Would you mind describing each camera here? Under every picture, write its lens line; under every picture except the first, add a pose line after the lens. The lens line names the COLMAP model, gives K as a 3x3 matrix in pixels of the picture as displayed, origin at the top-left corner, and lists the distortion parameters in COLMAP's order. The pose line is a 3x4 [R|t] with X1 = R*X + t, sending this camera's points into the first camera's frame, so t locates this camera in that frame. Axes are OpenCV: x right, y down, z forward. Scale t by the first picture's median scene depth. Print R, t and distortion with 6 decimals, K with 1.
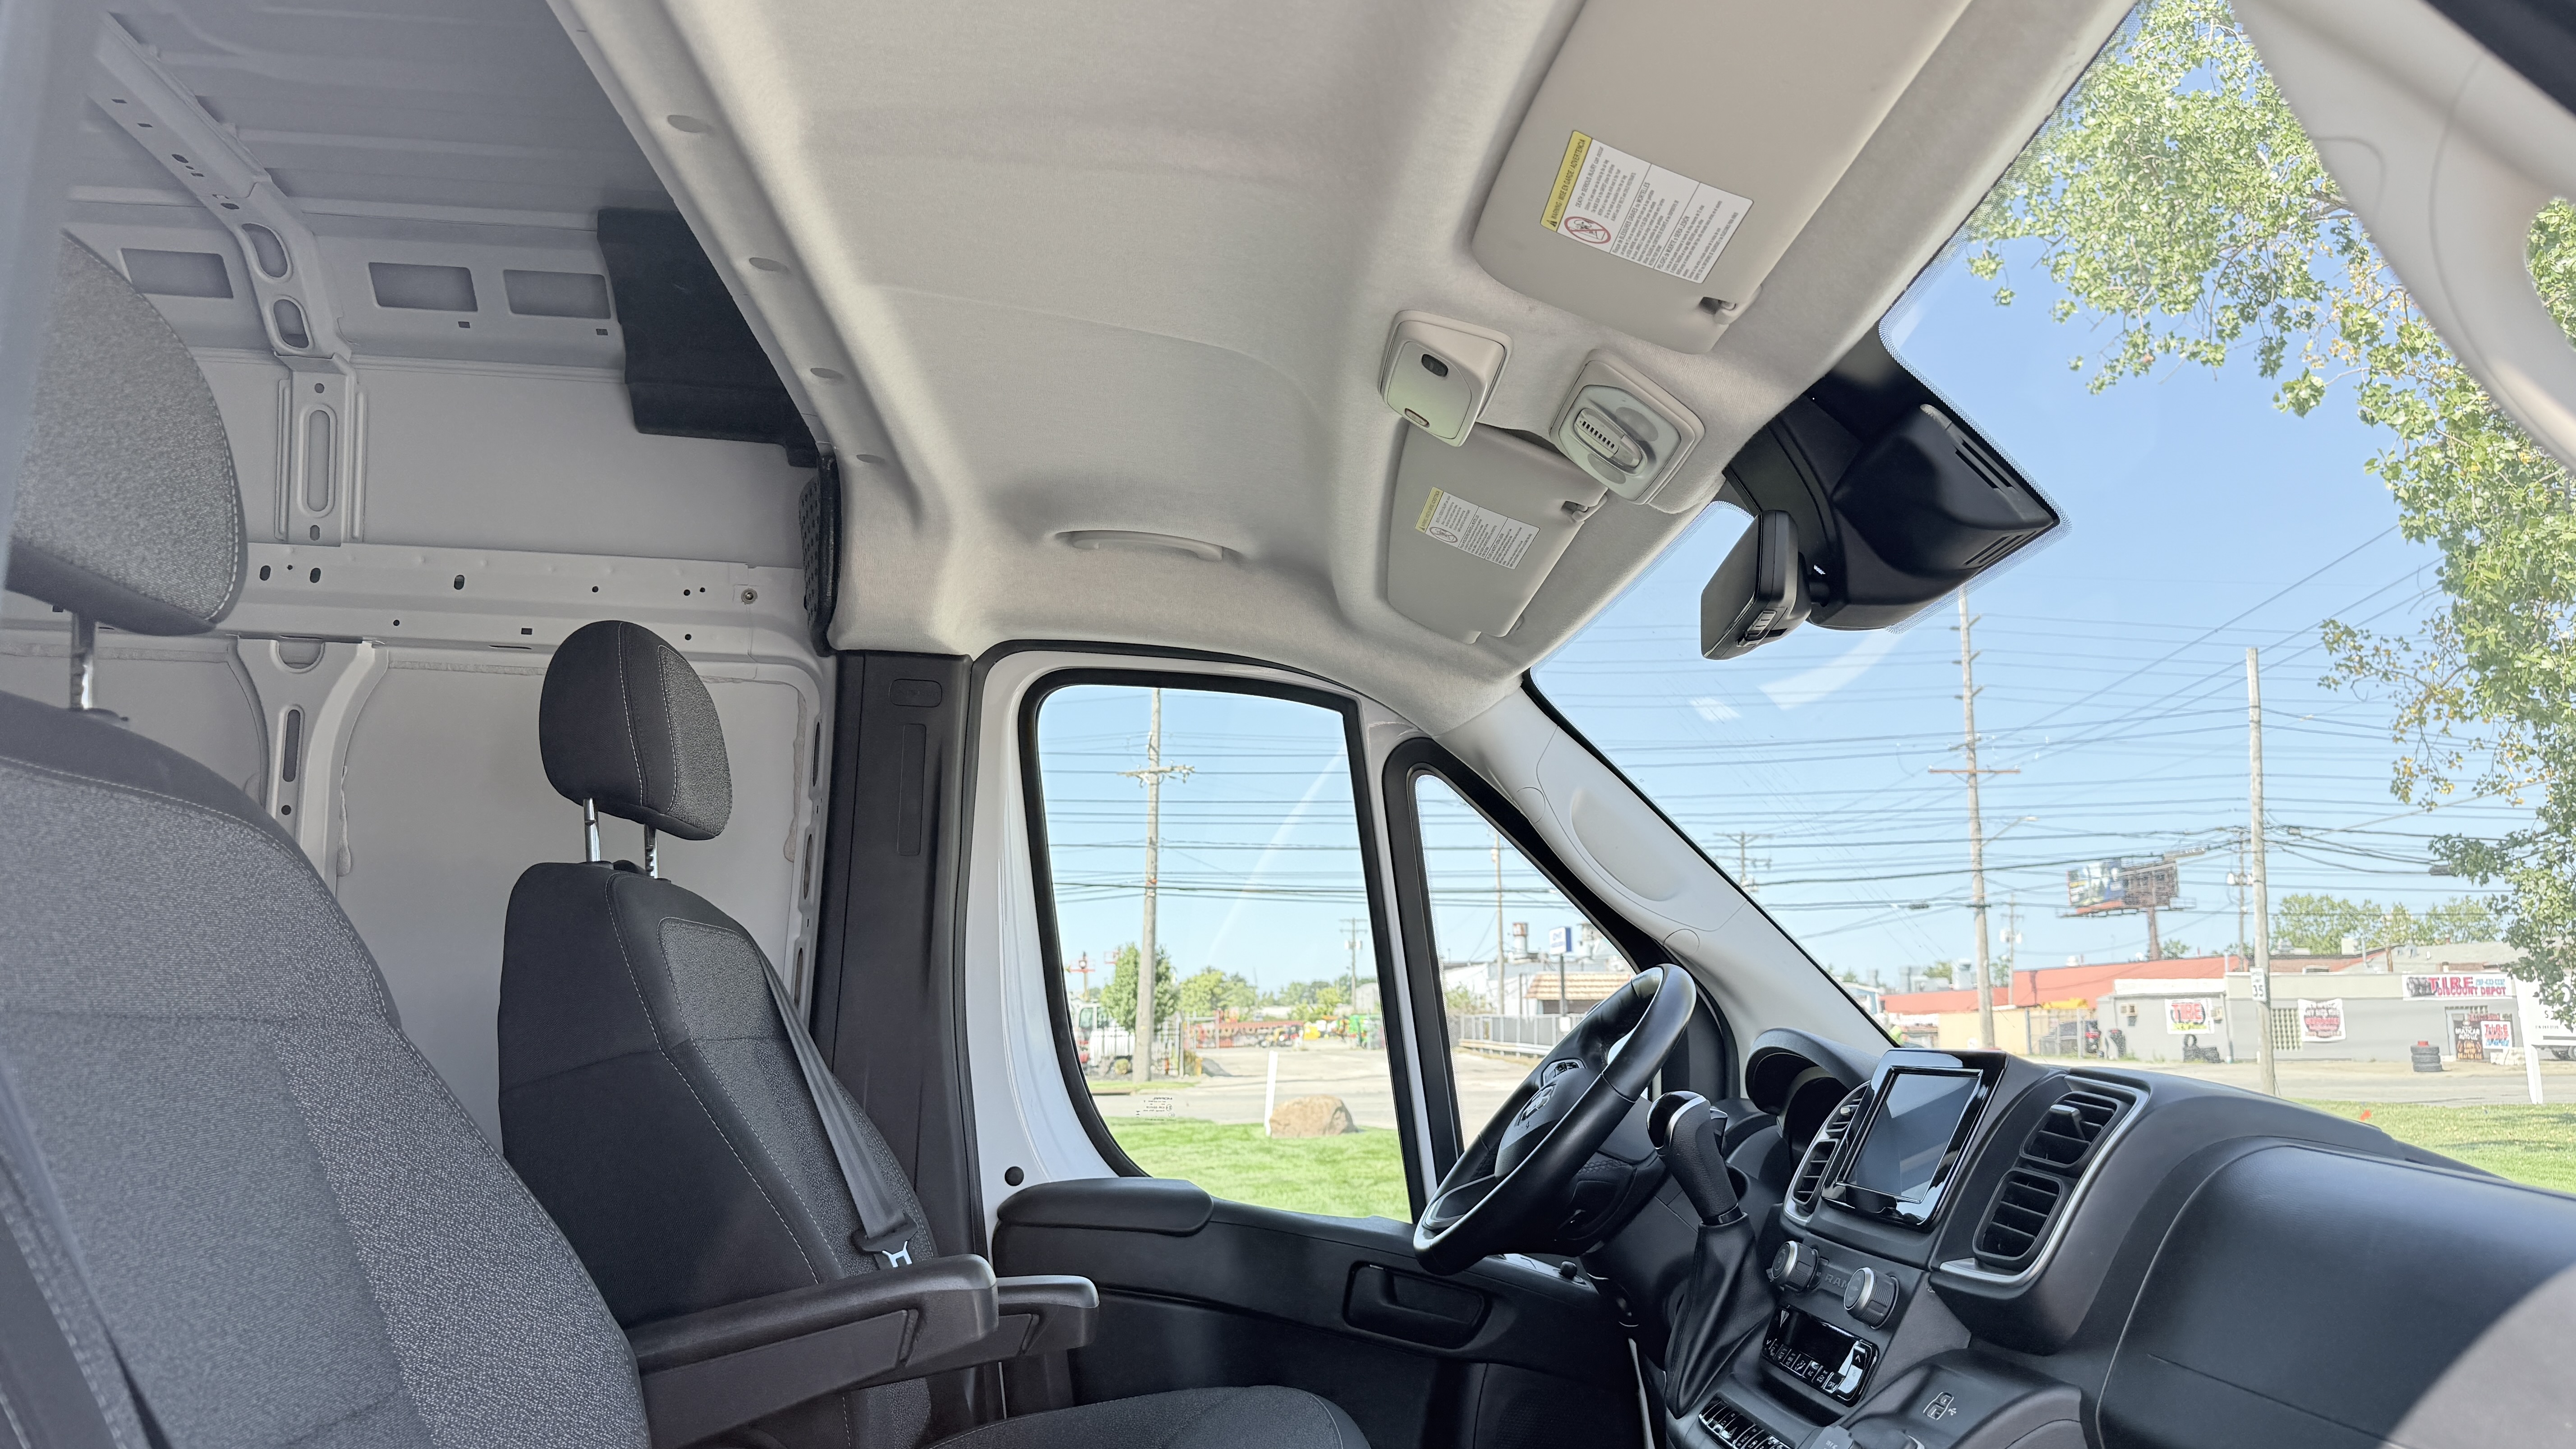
lens RADIAL K [[1839.6, 0, 1320.0], [0, 1839.6, 695.0], [0, 0, 1]] dist [0.075950, -0.107411]
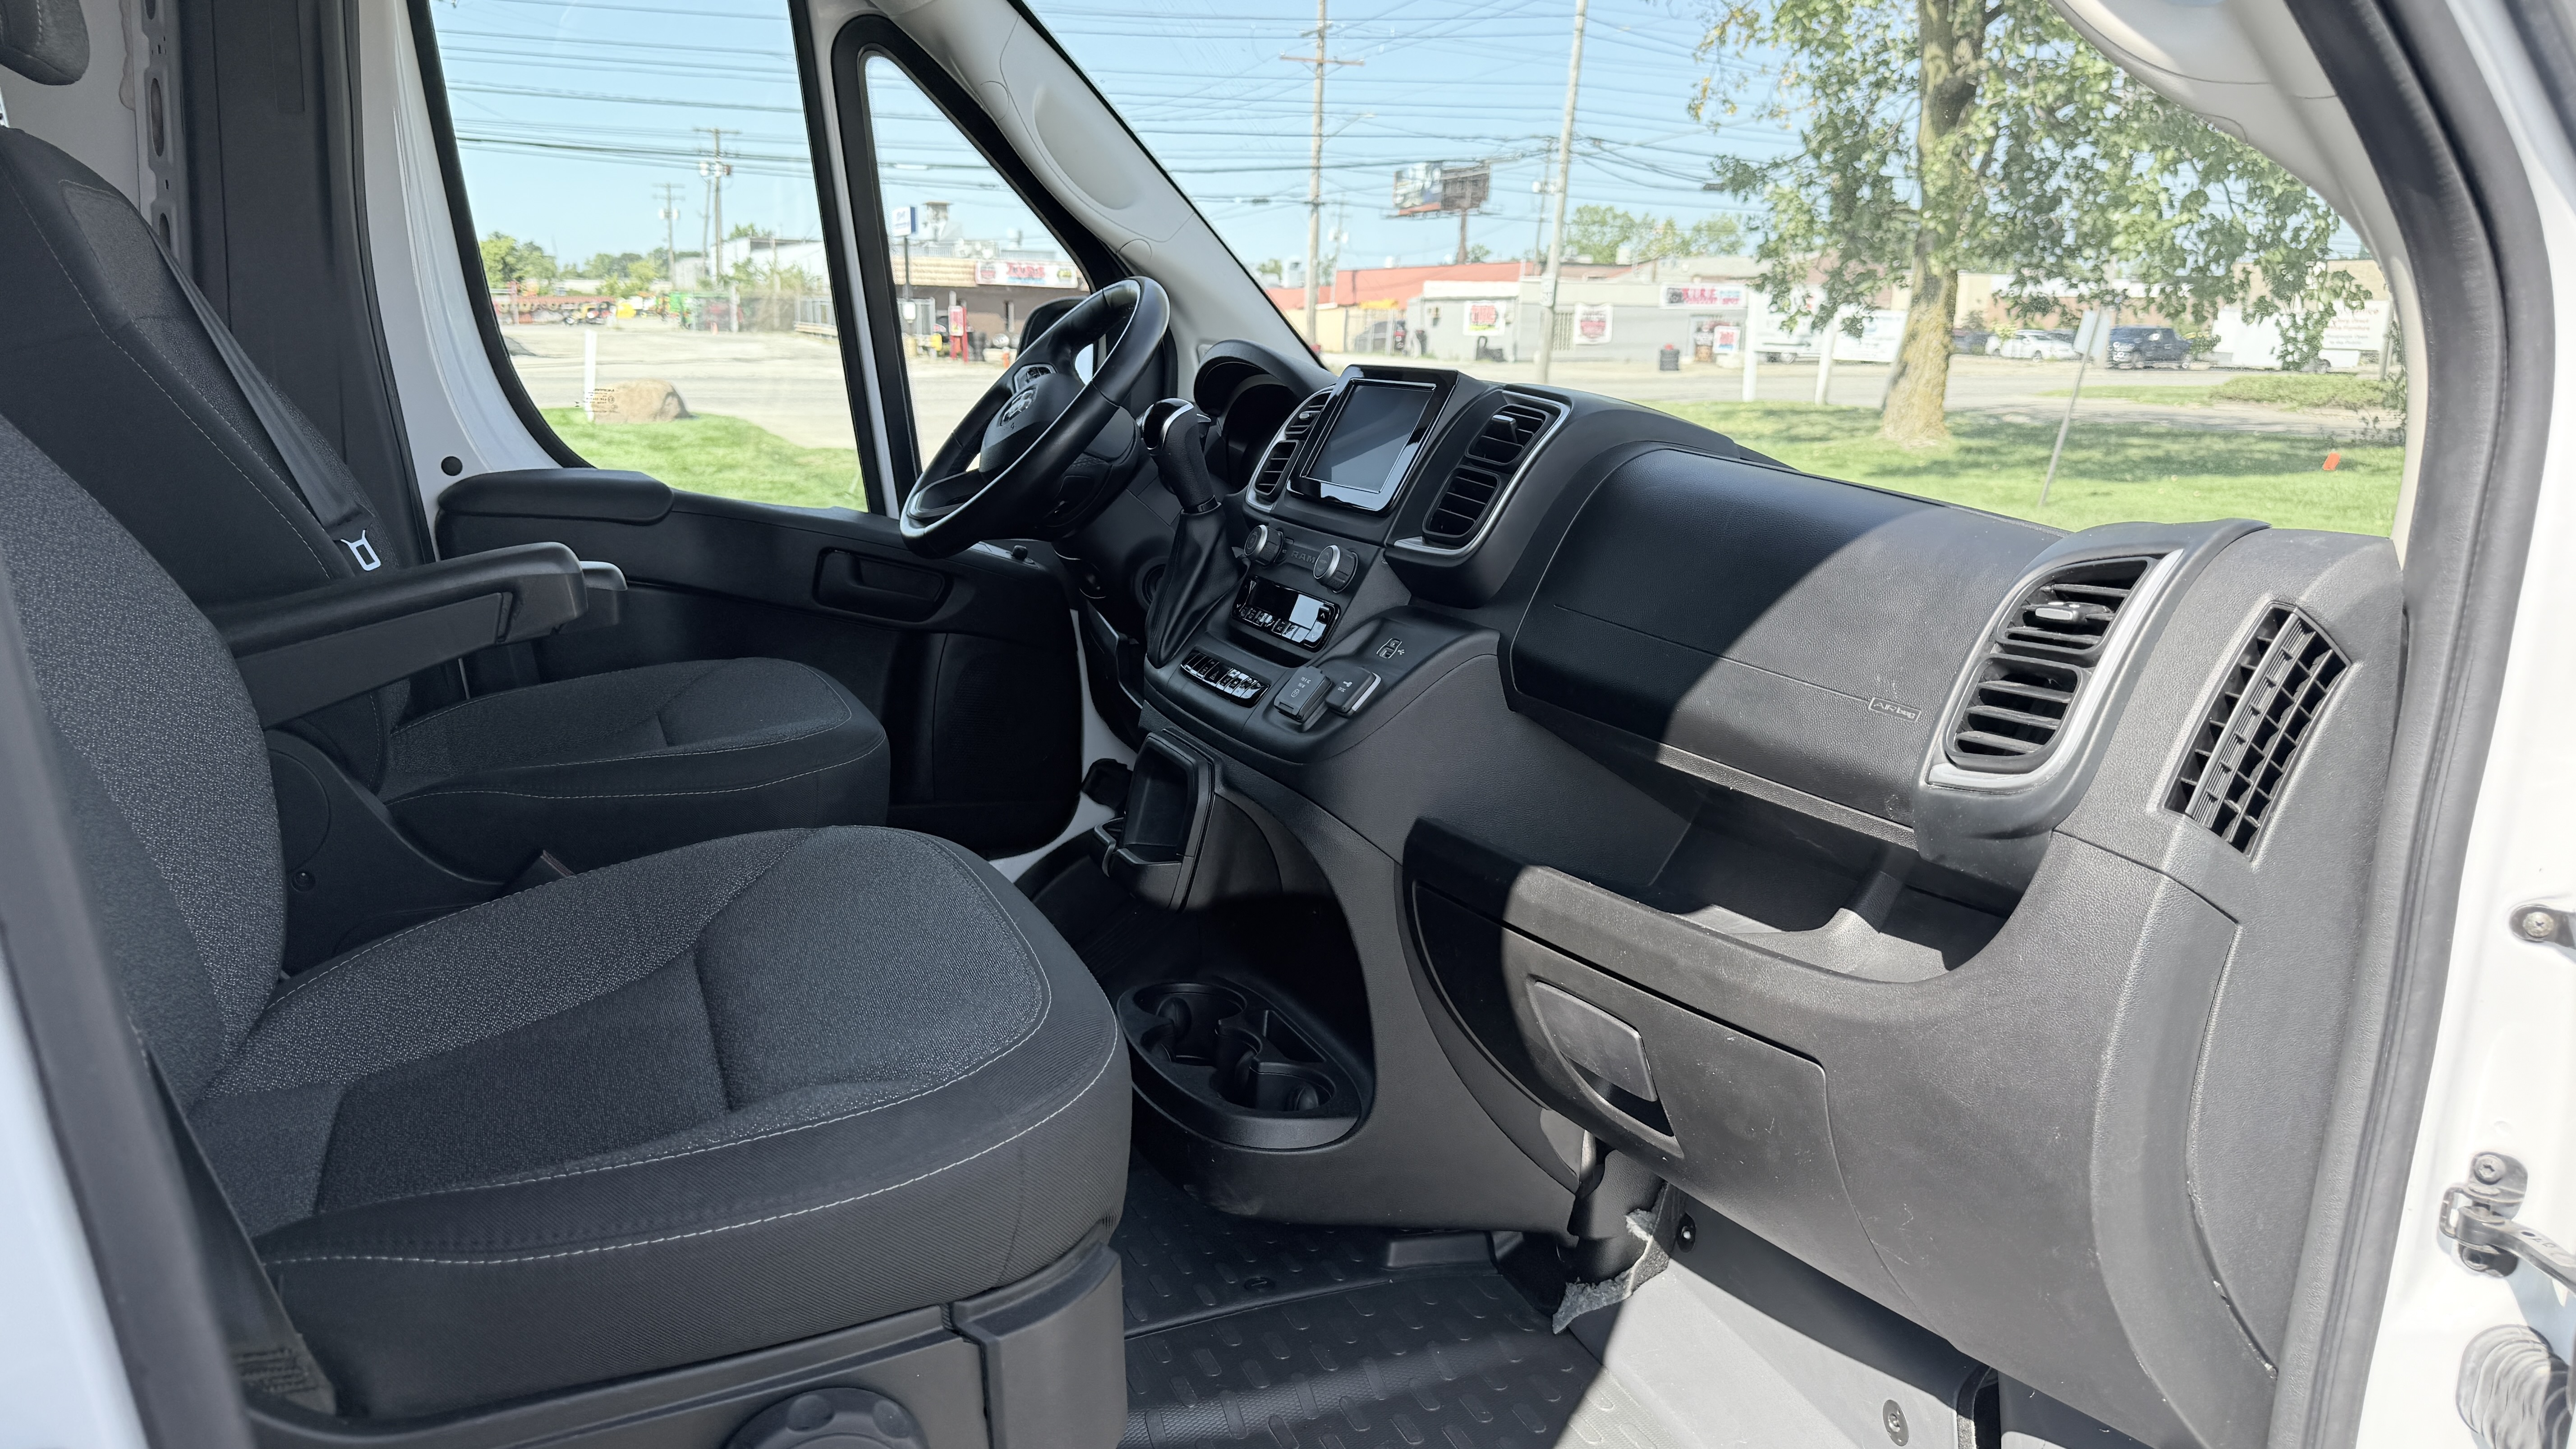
lens RADIAL K [[1839.6, 0, 1311.5], [0, 1839.6, 778.3], [0, 0, 1]] dist [0.075950, -0.107411]
pose [[0.941766, -0.054941, 0.331750, -0.007674], [-0.086082, 0.914300, 0.395784, -0.001745], [-0.325064, -0.401294, 0.856328, -0.005466]]
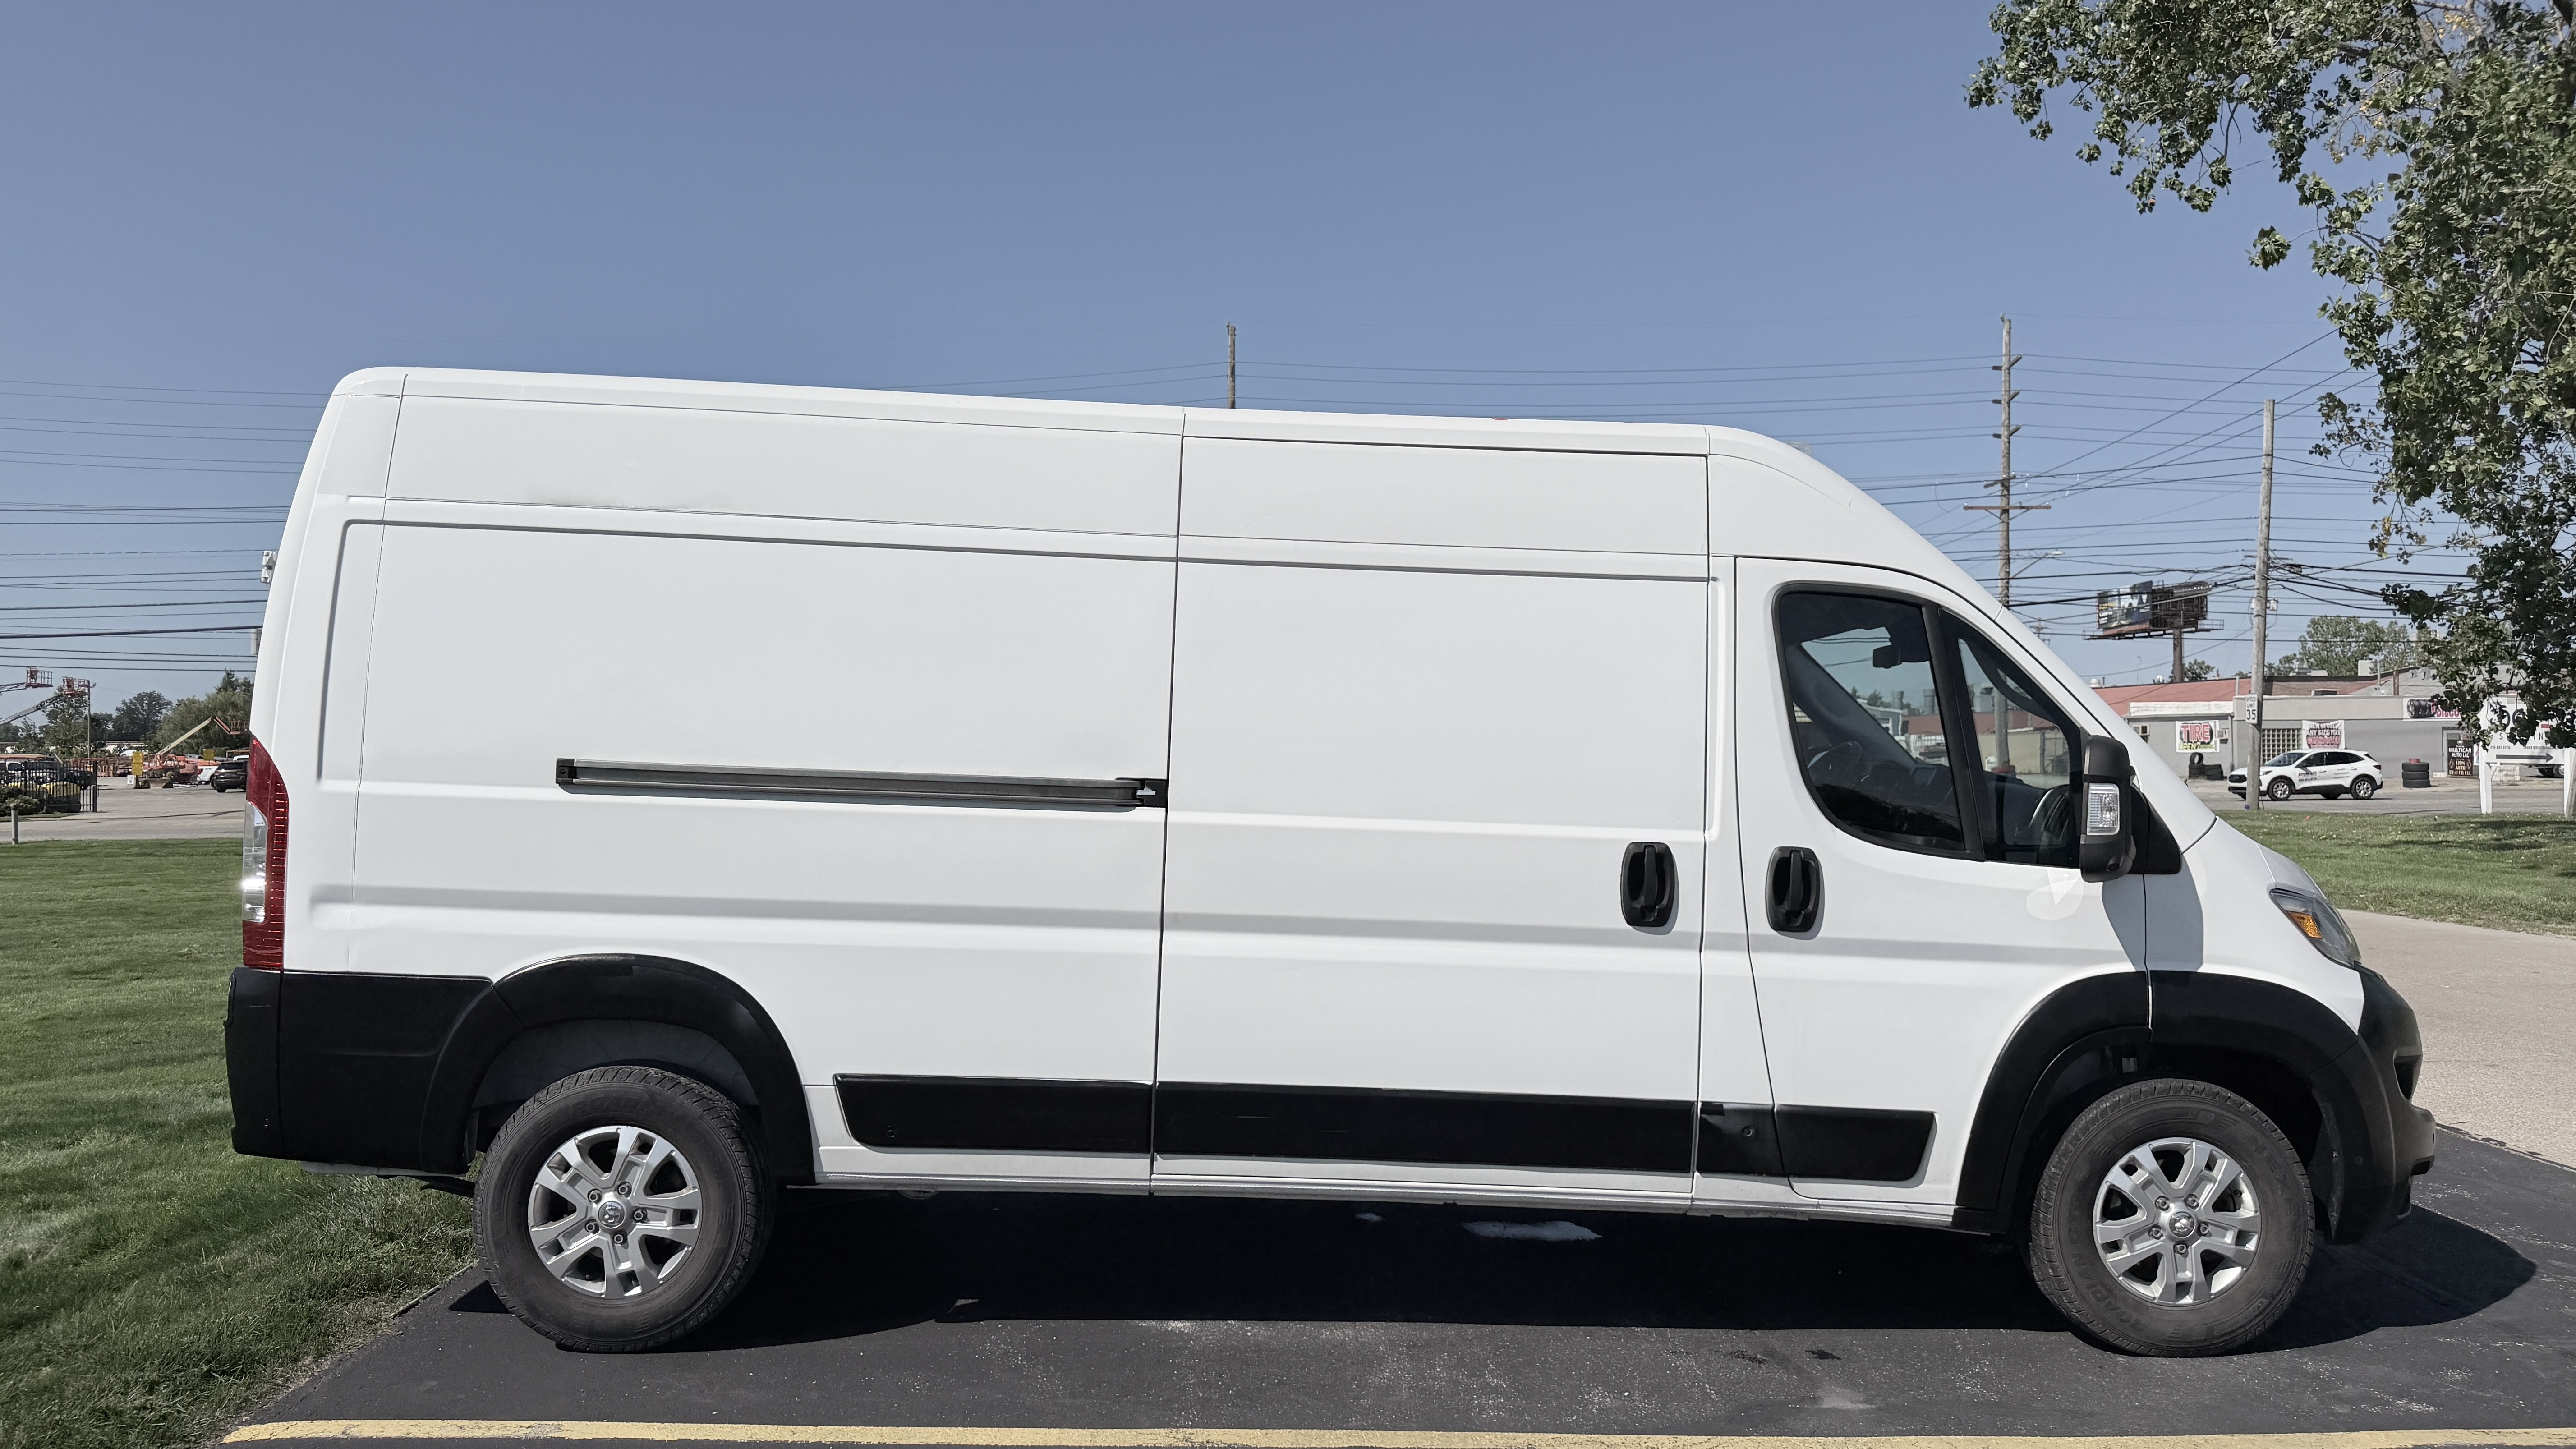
lens RADIAL K [[1839.6, 0, 1285.2], [0, 1839.6, 724.5], [0, 0, 1]] dist [0.075950, -0.107411]
pose [[0.999499, 0.000526, -0.031639, -0.063812], [0.004706, 0.986273, 0.165058, -0.038419], [0.031292, -0.165124, 0.985776, -0.203647]]
